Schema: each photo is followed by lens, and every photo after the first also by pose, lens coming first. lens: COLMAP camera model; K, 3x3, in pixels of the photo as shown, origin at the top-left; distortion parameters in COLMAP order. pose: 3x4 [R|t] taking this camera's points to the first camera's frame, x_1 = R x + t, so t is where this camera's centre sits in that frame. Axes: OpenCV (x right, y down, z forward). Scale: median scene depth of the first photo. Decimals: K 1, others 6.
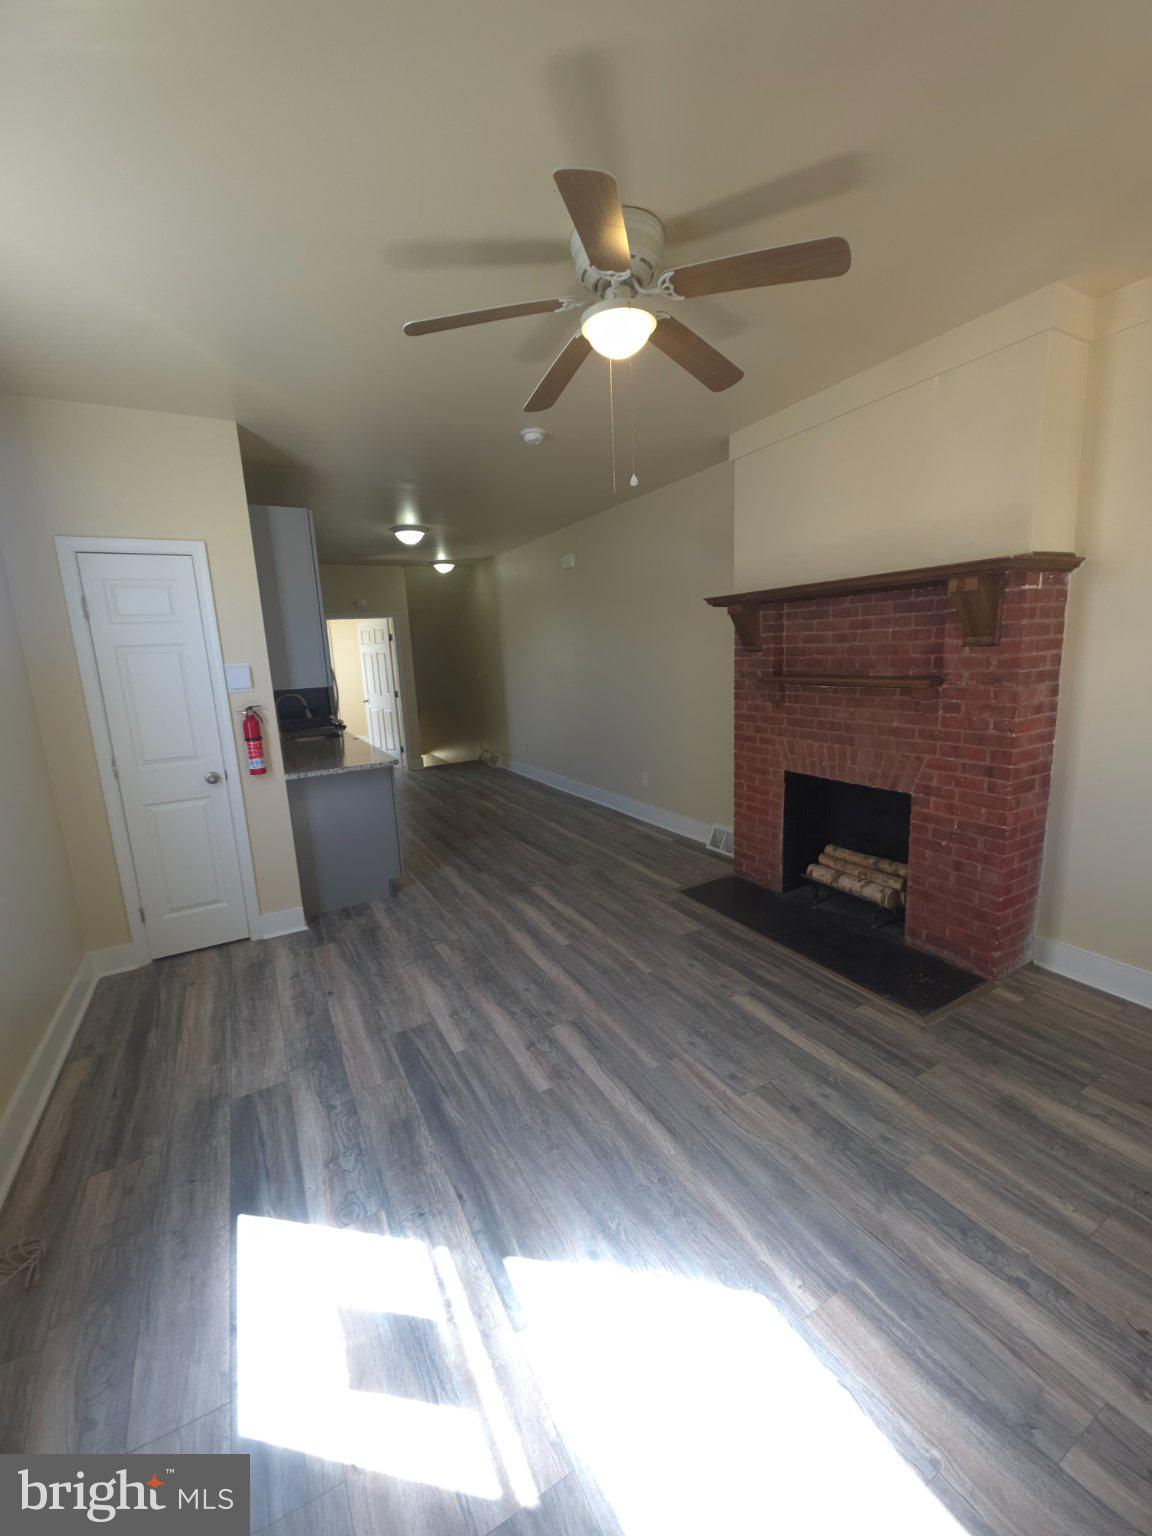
lens RADIAL K [[607.2, 0, 576.1], [0, 607.2, 765.0], [0, 0, 1]] dist [-0.004961, -0.001972]
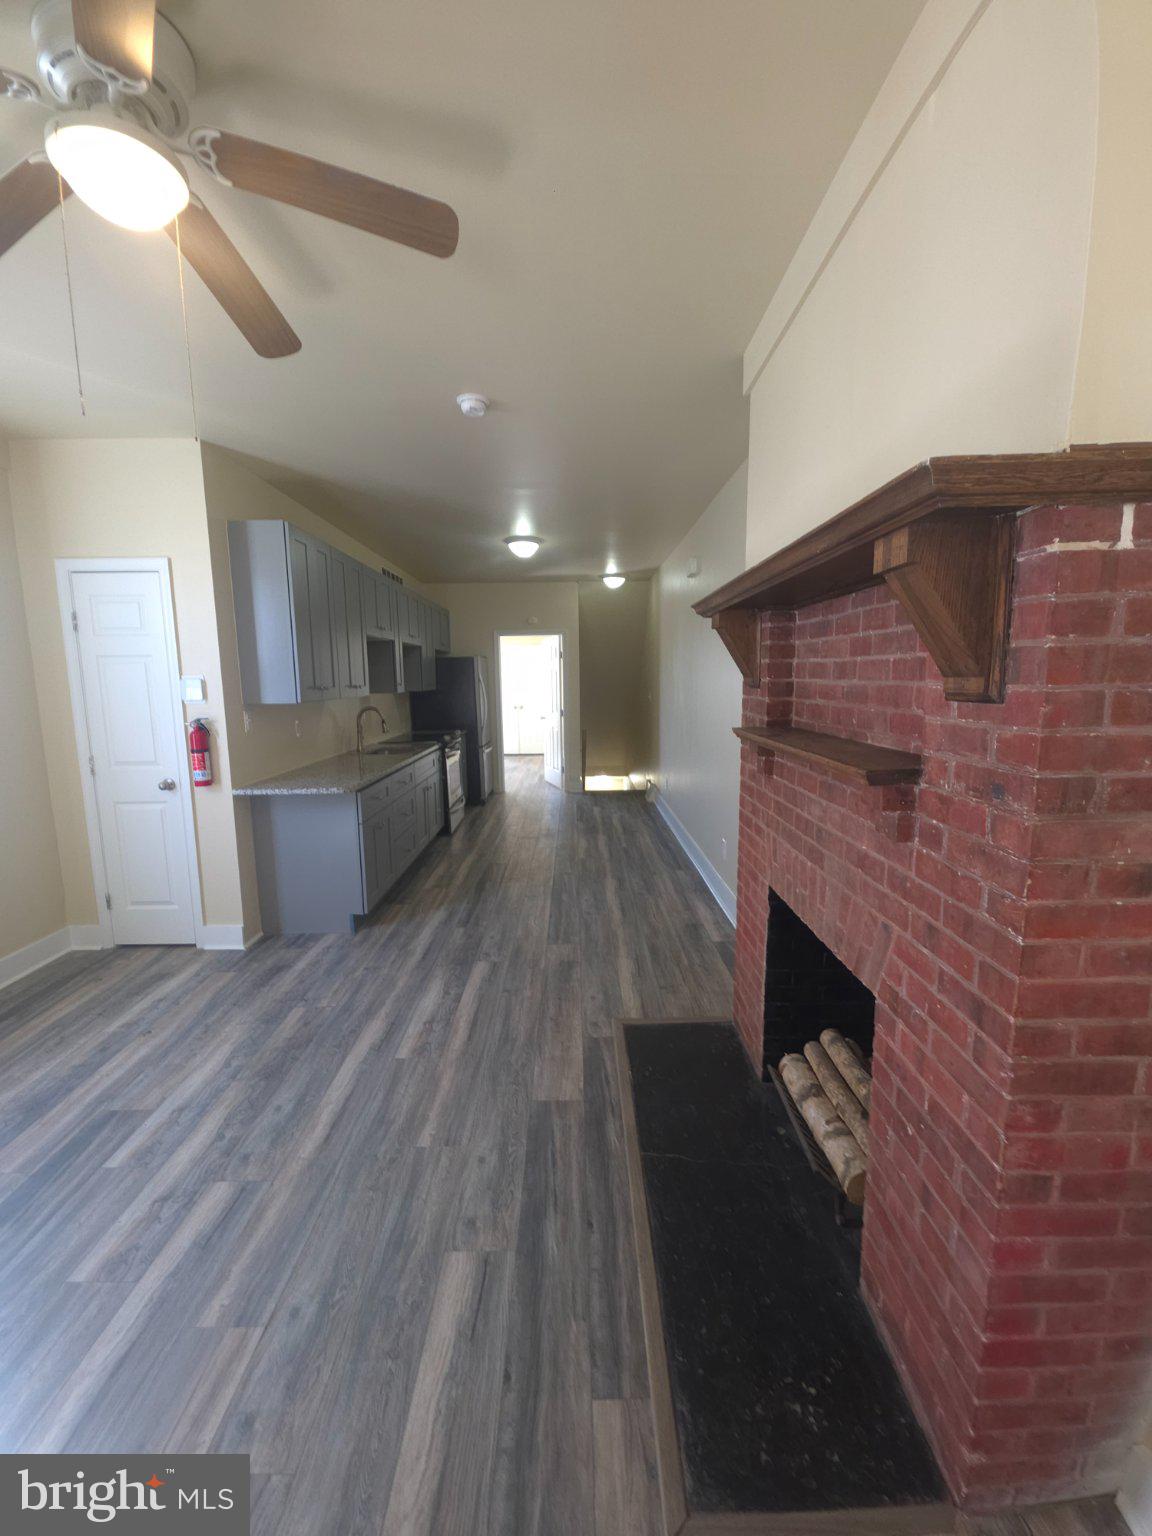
lens RADIAL K [[607.2, 0, 580.4], [0, 607.2, 762.5], [0, 0, 1]] dist [-0.004961, -0.001972]
pose [[0.878029, 0.104111, -0.467148, 0.495324], [-0.119892, 0.992779, -0.004087, -0.095798], [0.463349, 0.059596, 0.884170, 0.408270]]
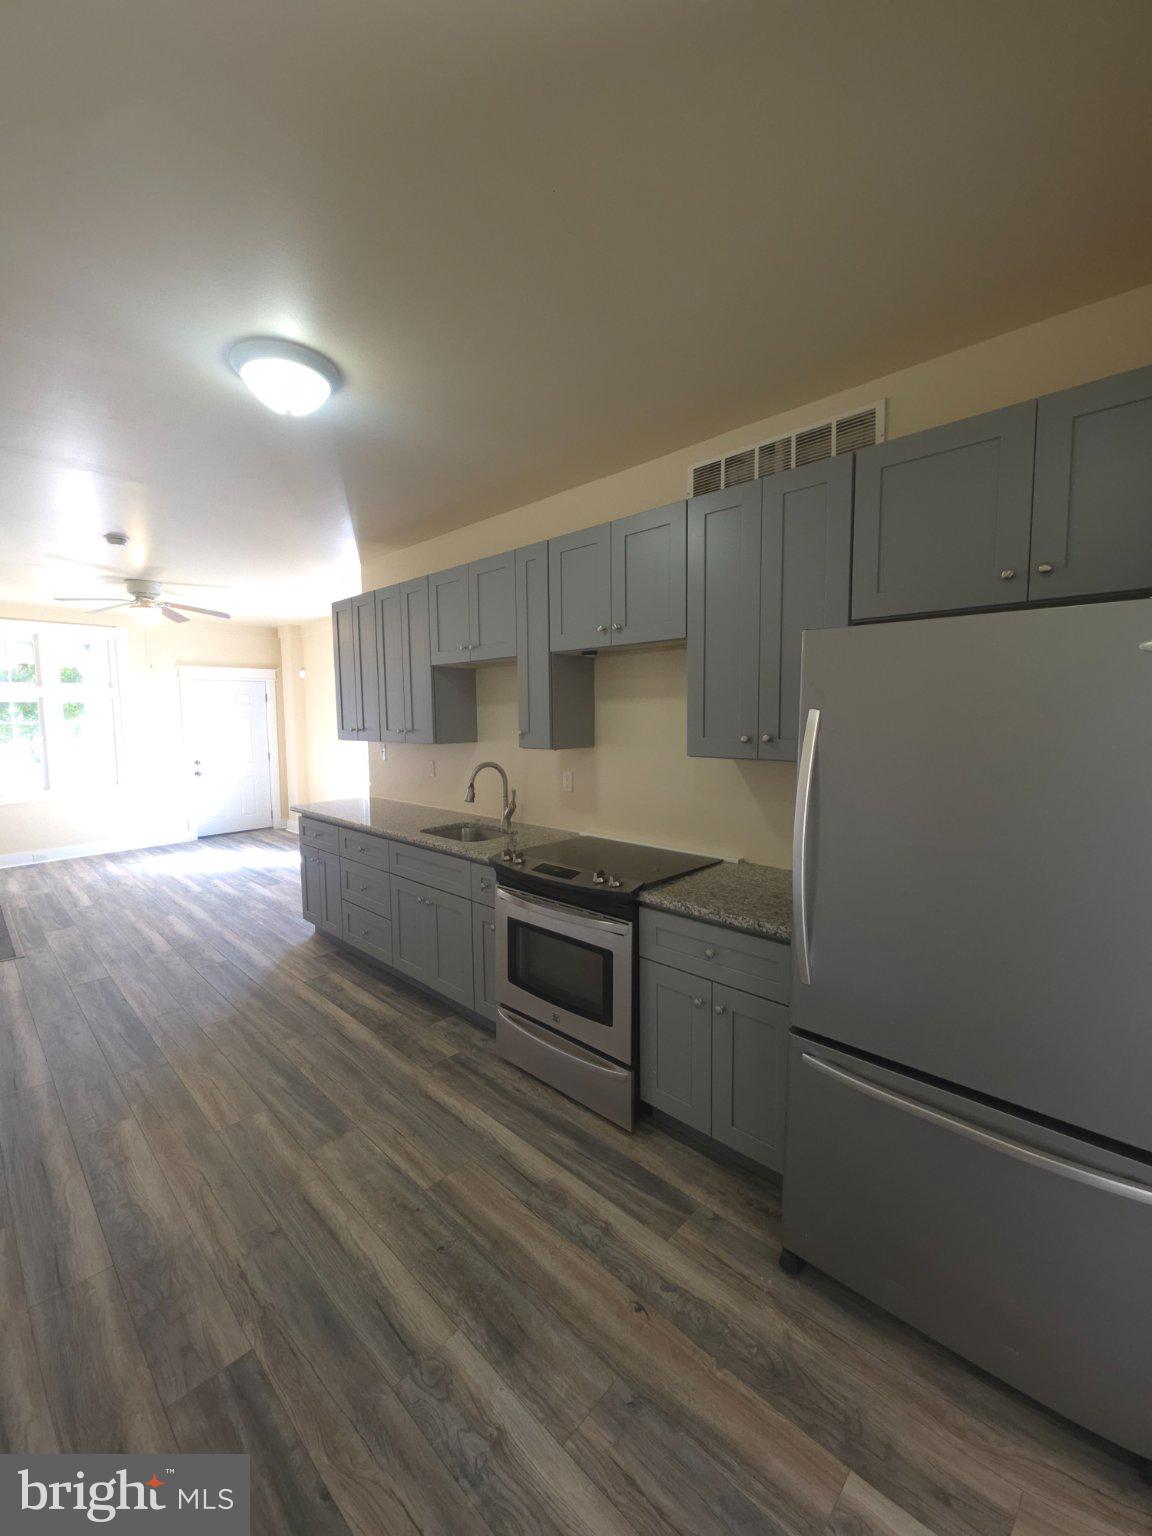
lens RADIAL K [[607.2, 0, 586.6], [0, 607.2, 753.9], [0, 0, 1]] dist [-0.004961, -0.001972]
pose [[-0.949696, 0.075876, -0.303843, -0.564317], [-0.005836, 0.965750, 0.259410, -0.477811], [0.313120, 0.248134, -0.916726, 2.571617]]
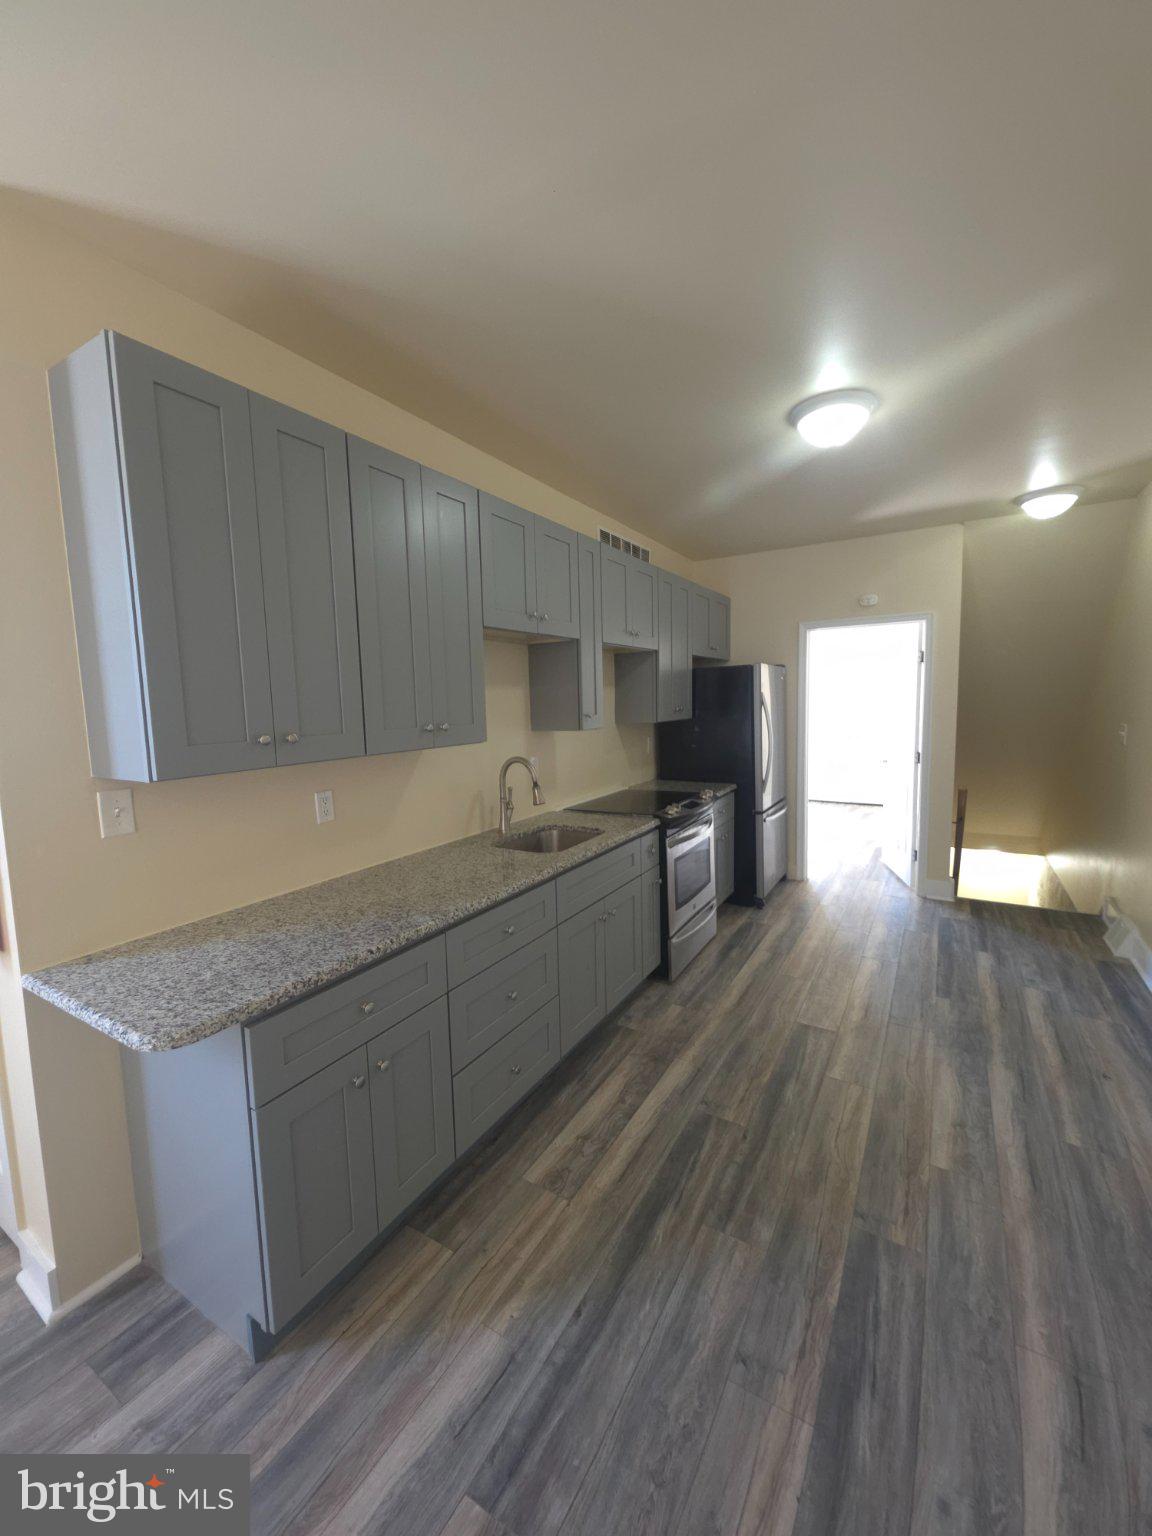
lens RADIAL K [[607.2, 0, 574.3], [0, 607.2, 769.3], [0, 0, 1]] dist [-0.004961, -0.001972]
pose [[0.494337, 0.133353, -0.858981, 0.068480], [-0.161399, 0.985061, 0.060043, -0.228614], [0.854155, 0.108957, 0.508475, 1.159758]]
